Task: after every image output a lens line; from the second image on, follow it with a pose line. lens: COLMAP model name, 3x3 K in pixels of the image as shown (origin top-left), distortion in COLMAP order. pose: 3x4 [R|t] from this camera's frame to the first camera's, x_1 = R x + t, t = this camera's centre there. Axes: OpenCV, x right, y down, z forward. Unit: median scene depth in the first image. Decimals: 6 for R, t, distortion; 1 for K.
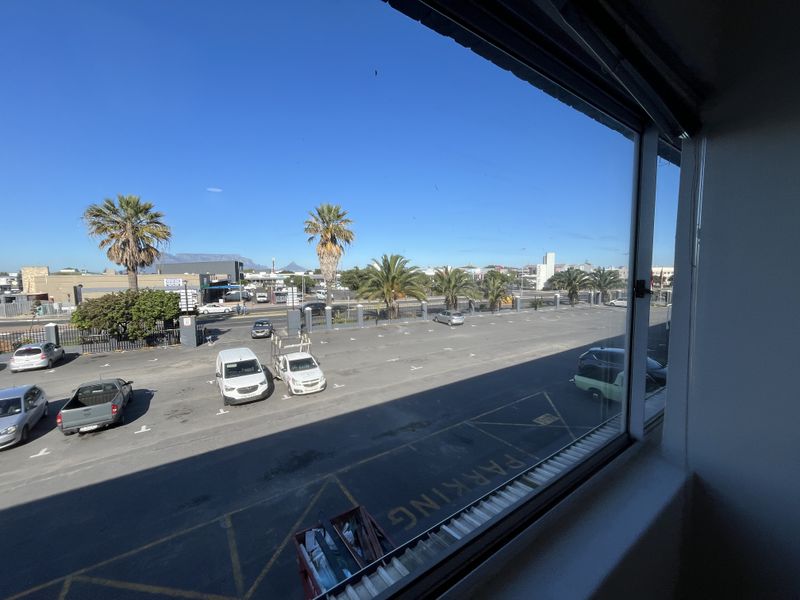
lens RADIAL K [[322.7, 0, 400.0], [0, 322.7, 300.0], [0, 0, 1]] dist [-0.009722, 0.000104]
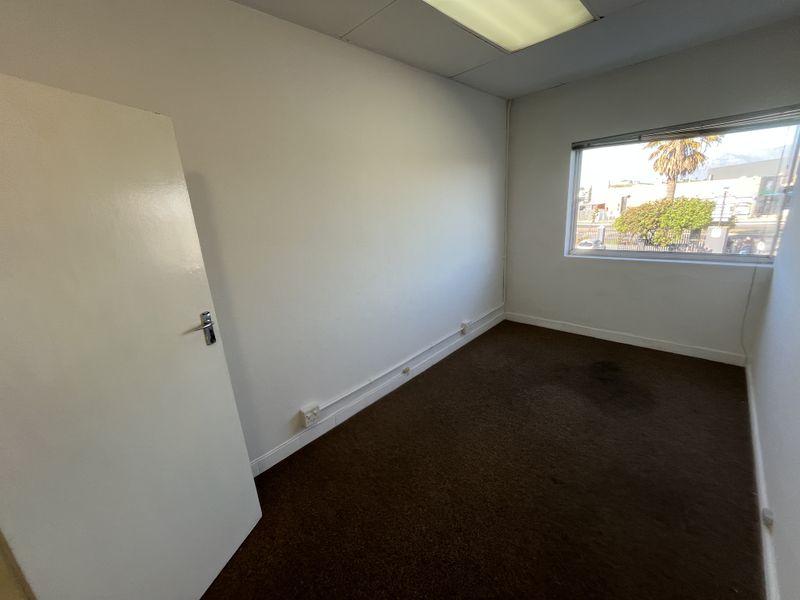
lens RADIAL K [[324.4, 0, 398.1], [0, 324.4, 299.2], [0, 0, 1]] dist [-0.000019, 0.000045]
pose [[0.183521, 0.272730, -0.944425, 0.120075], [-0.013811, 0.961363, 0.274938, 0.005208], [0.982919, -0.037413, 0.180197, -0.099327]]
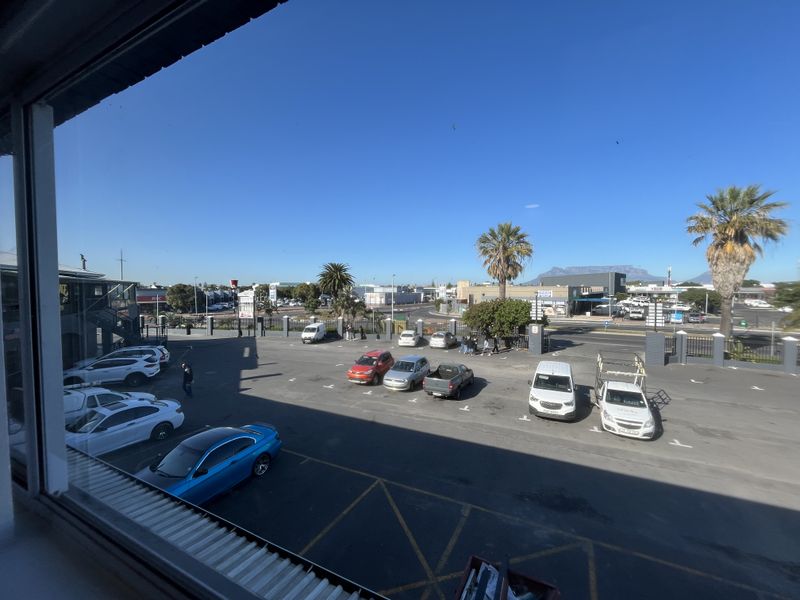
lens RADIAL K [[324.4, 0, 398.1], [0, 324.4, 299.2], [0, 0, 1]] dist [-0.000019, 0.000045]
pose [[0.470751, 0.039433, -0.881385, 0.085880], [-0.075665, 0.997124, 0.004198, -0.004976], [0.879016, 0.064714, 0.472381, 0.062837]]
